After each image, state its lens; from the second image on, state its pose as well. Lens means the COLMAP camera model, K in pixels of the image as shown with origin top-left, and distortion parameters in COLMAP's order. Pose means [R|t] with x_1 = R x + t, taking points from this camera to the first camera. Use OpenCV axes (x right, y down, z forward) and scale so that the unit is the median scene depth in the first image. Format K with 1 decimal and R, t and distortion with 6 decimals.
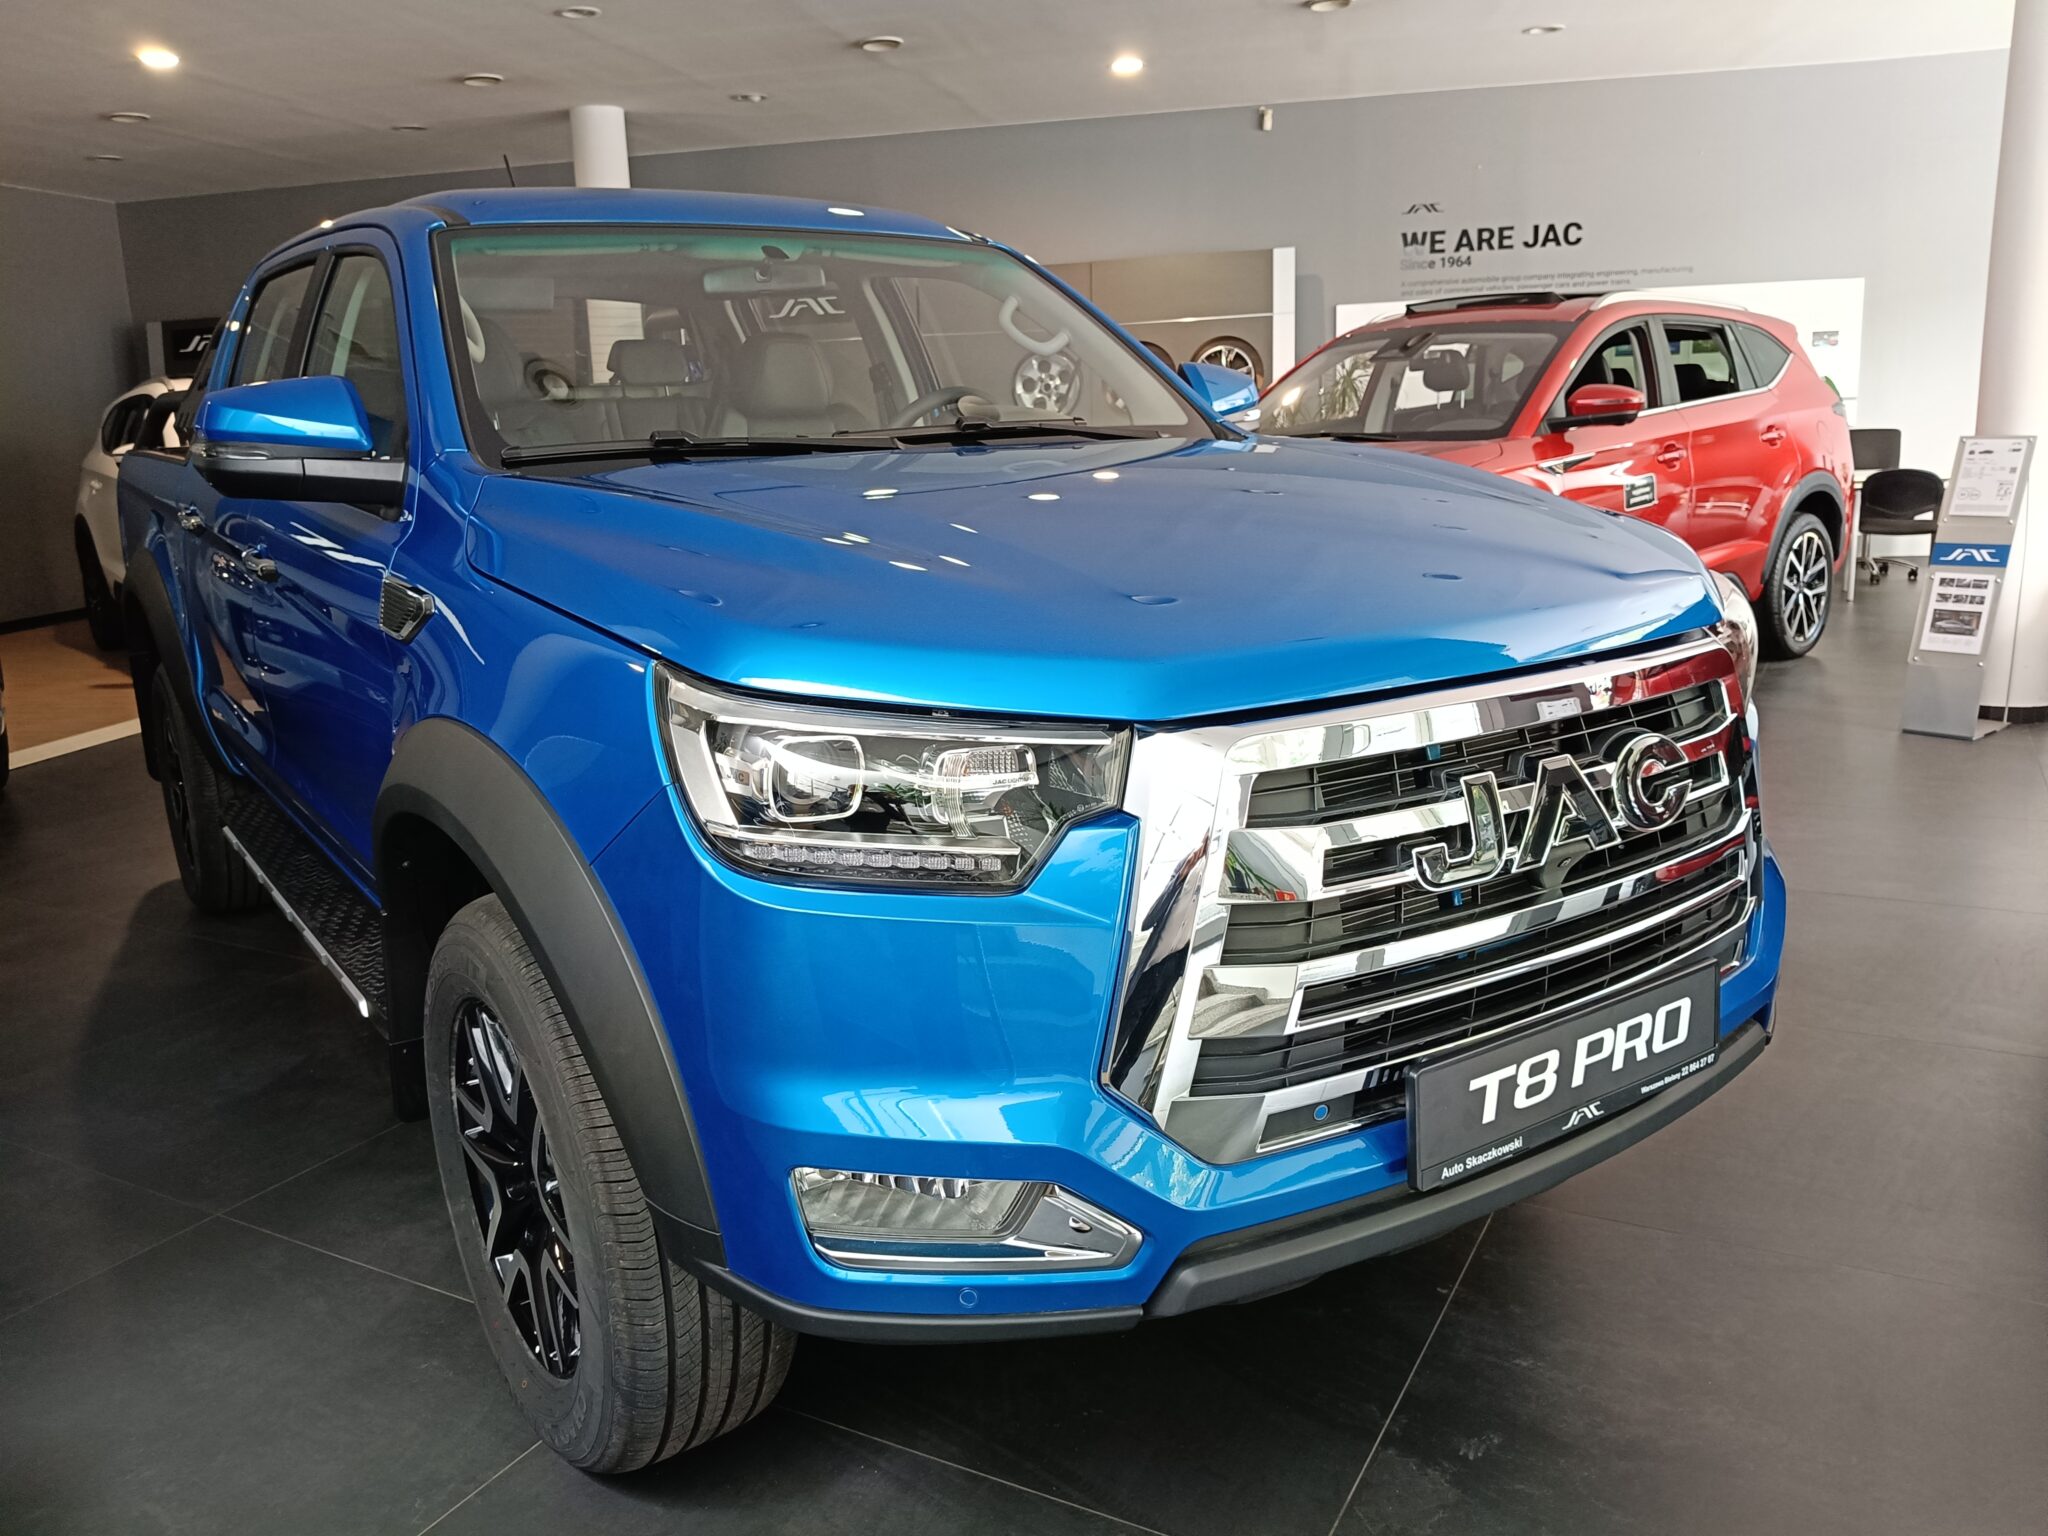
lens RADIAL K [[1609.6, 0, 1027.3], [0, 1609.6, 797.3], [0, 0, 1]] dist [-0.013801, -0.013488]
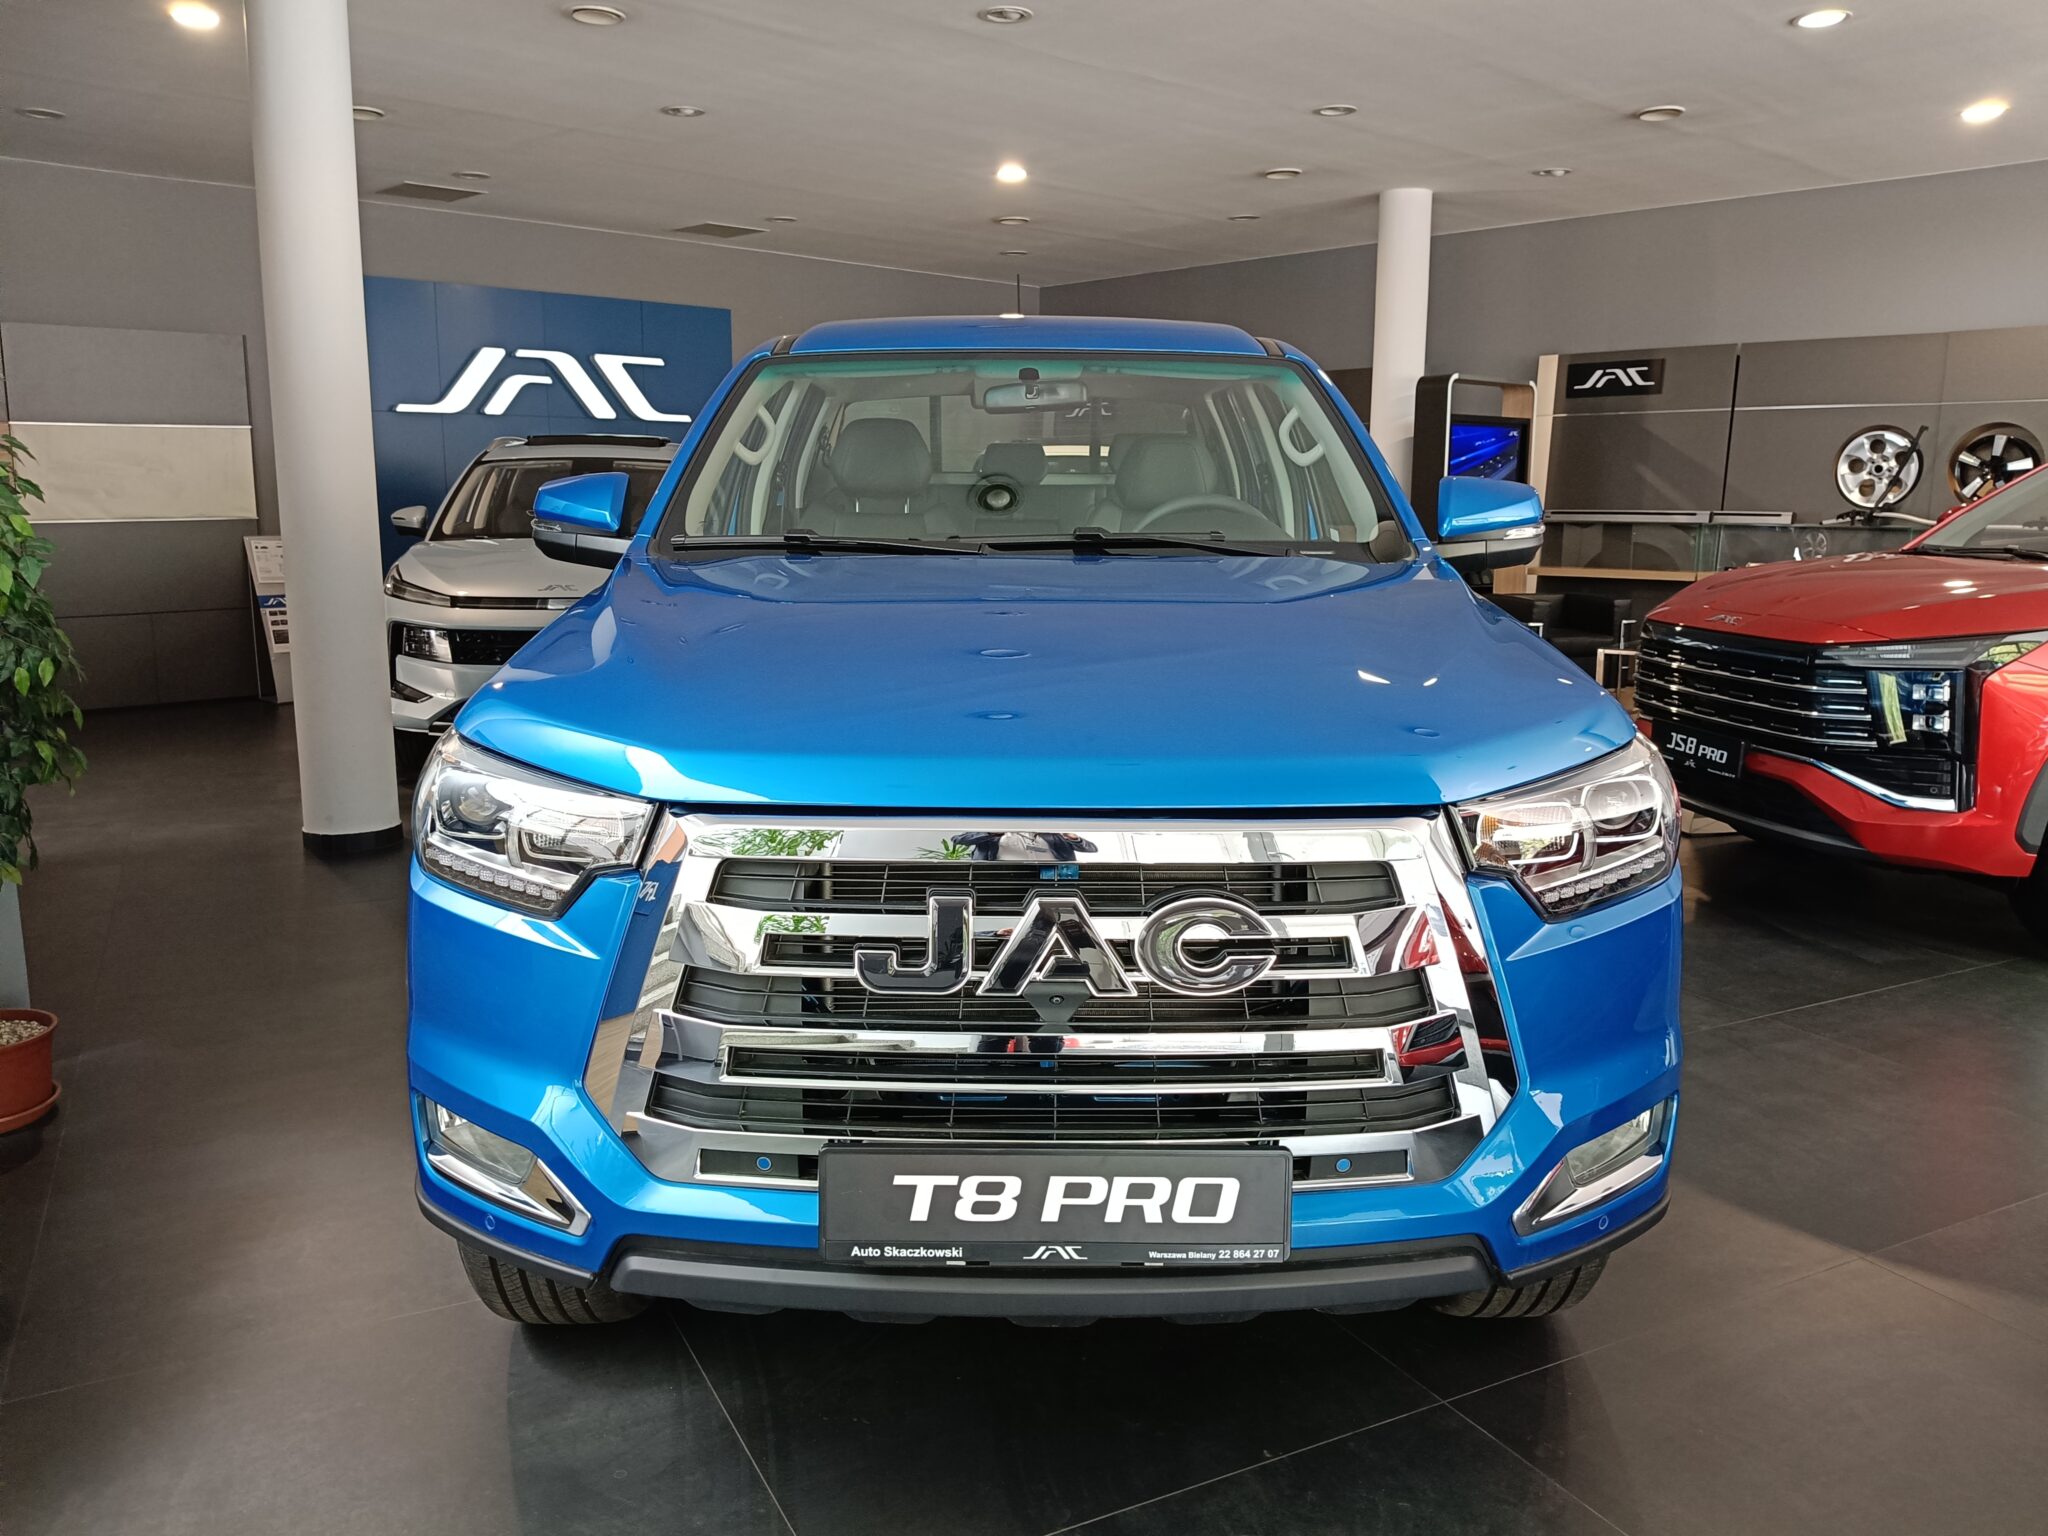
lens RADIAL K [[1573.4, 0, 1024.0], [0, 1573.4, 768.0], [0, 0, 1]] dist [0.098428, -0.159064]
pose [[0.826101, 0.143822, -0.544860, 0.347604], [-0.168469, 0.985696, 0.004758, -0.044849], [0.537750, 0.087861, 0.838514, 0.048252]]
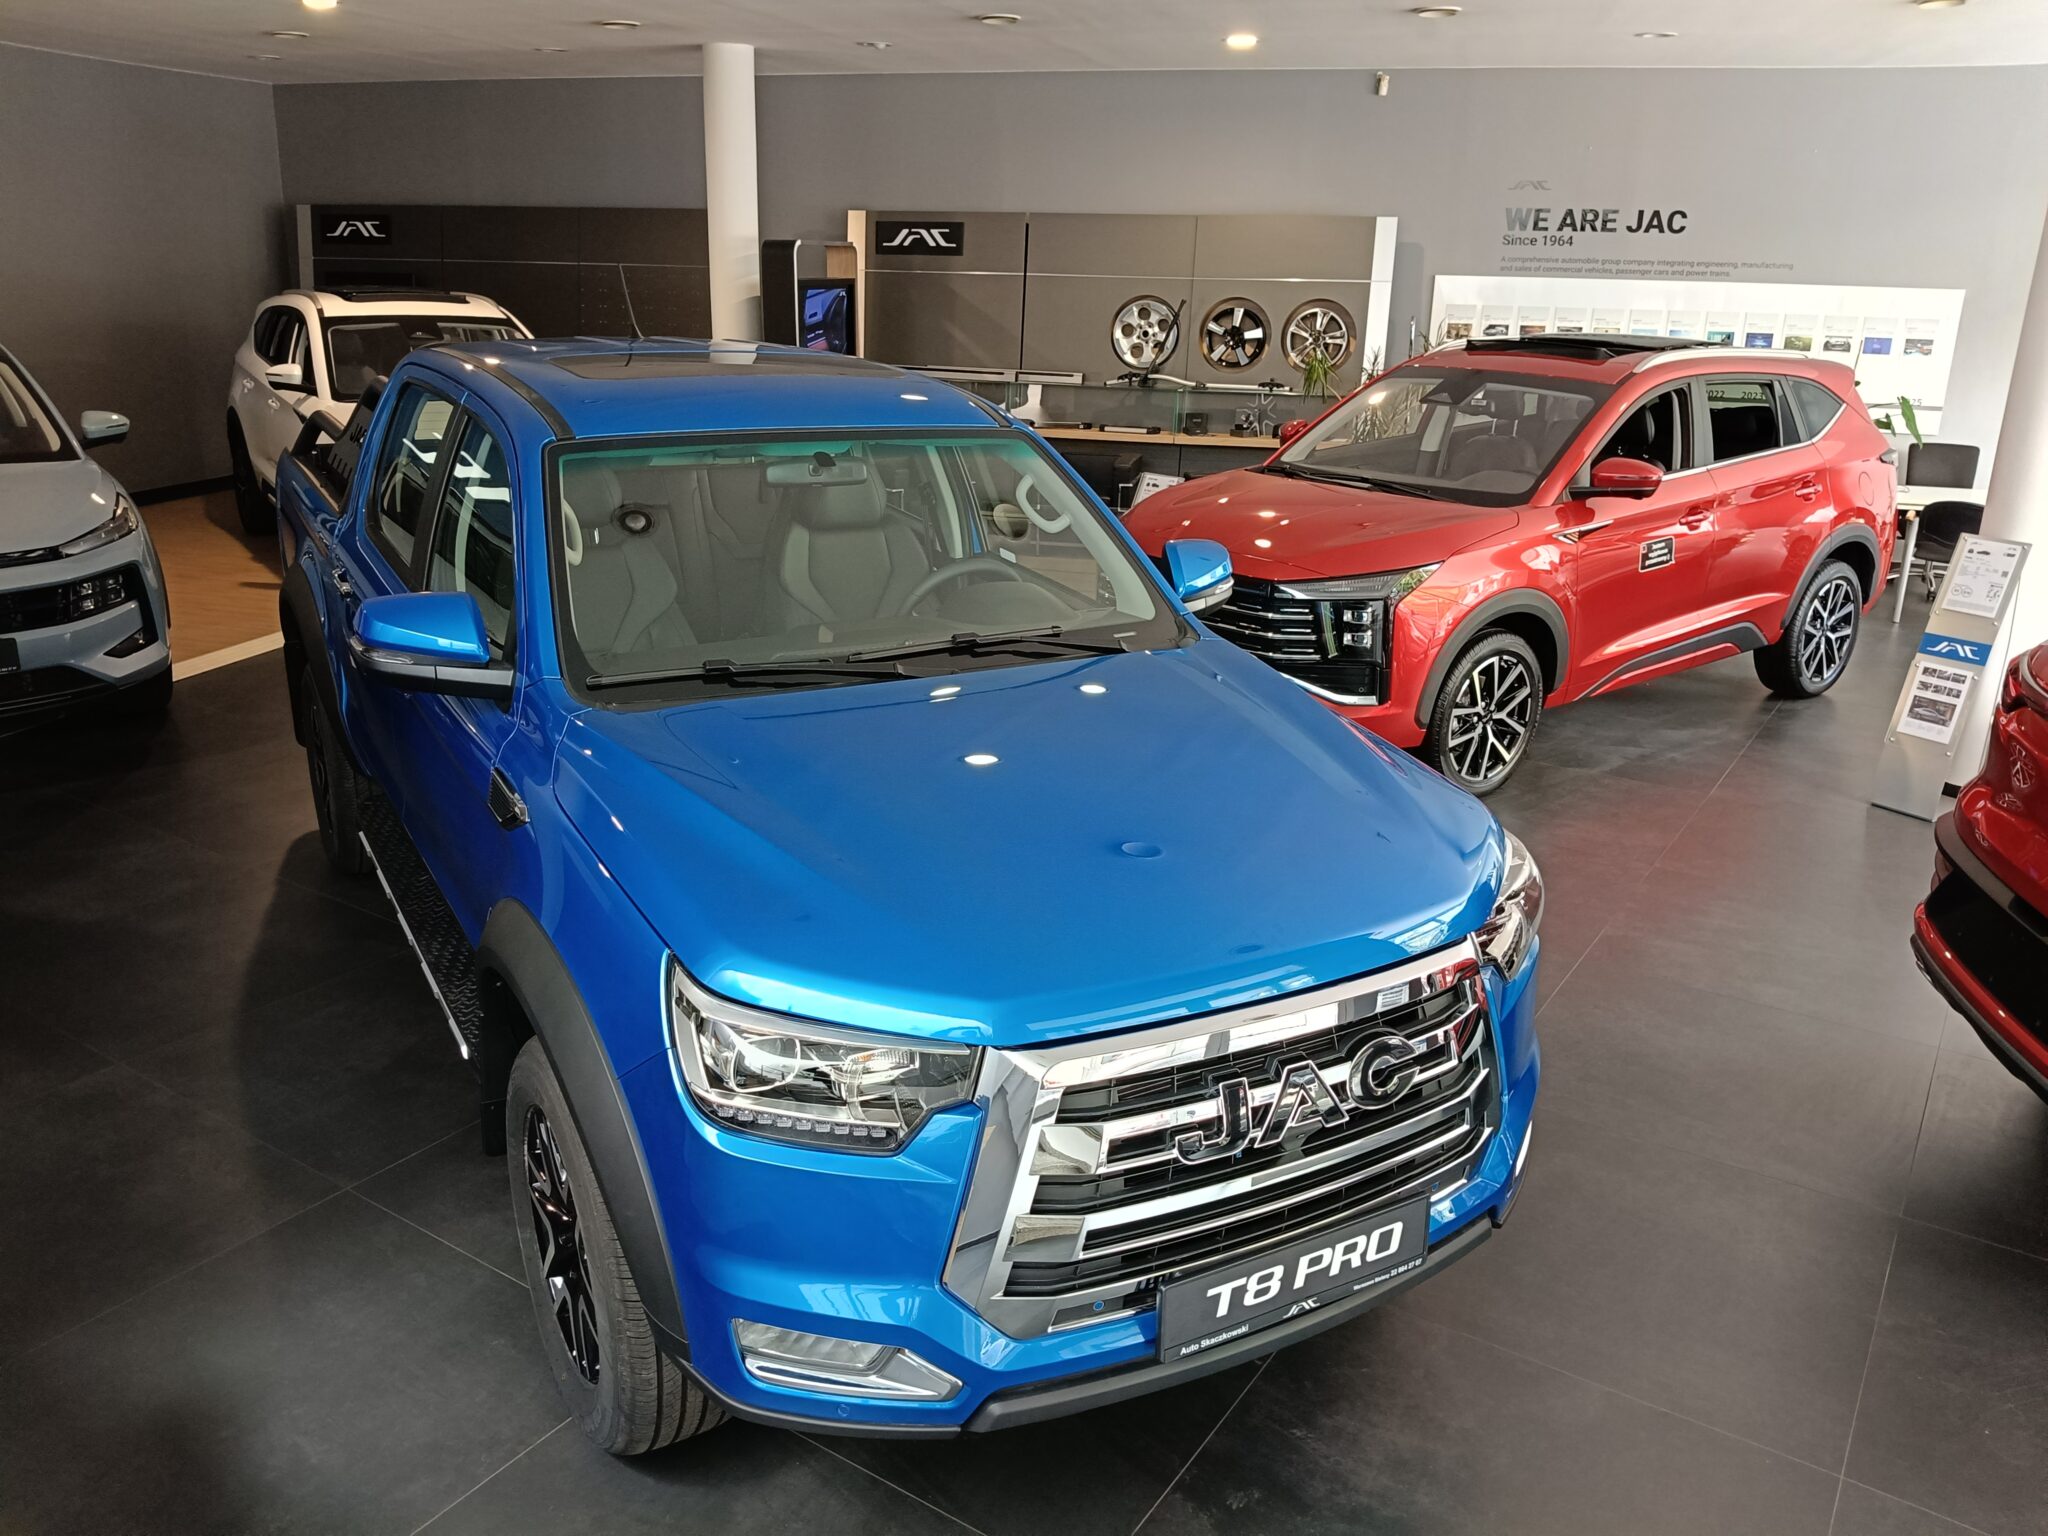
lens RADIAL K [[1597.7, 0, 1035.2], [0, 1597.7, 805.6], [0, 0, 1]] dist [0.041754, -0.111187]
pose [[0.994813, 0.086731, -0.053141, 0.062369], [-0.080900, 0.991336, 0.103481, -0.152320], [0.061656, -0.098645, 0.993211, -0.154175]]
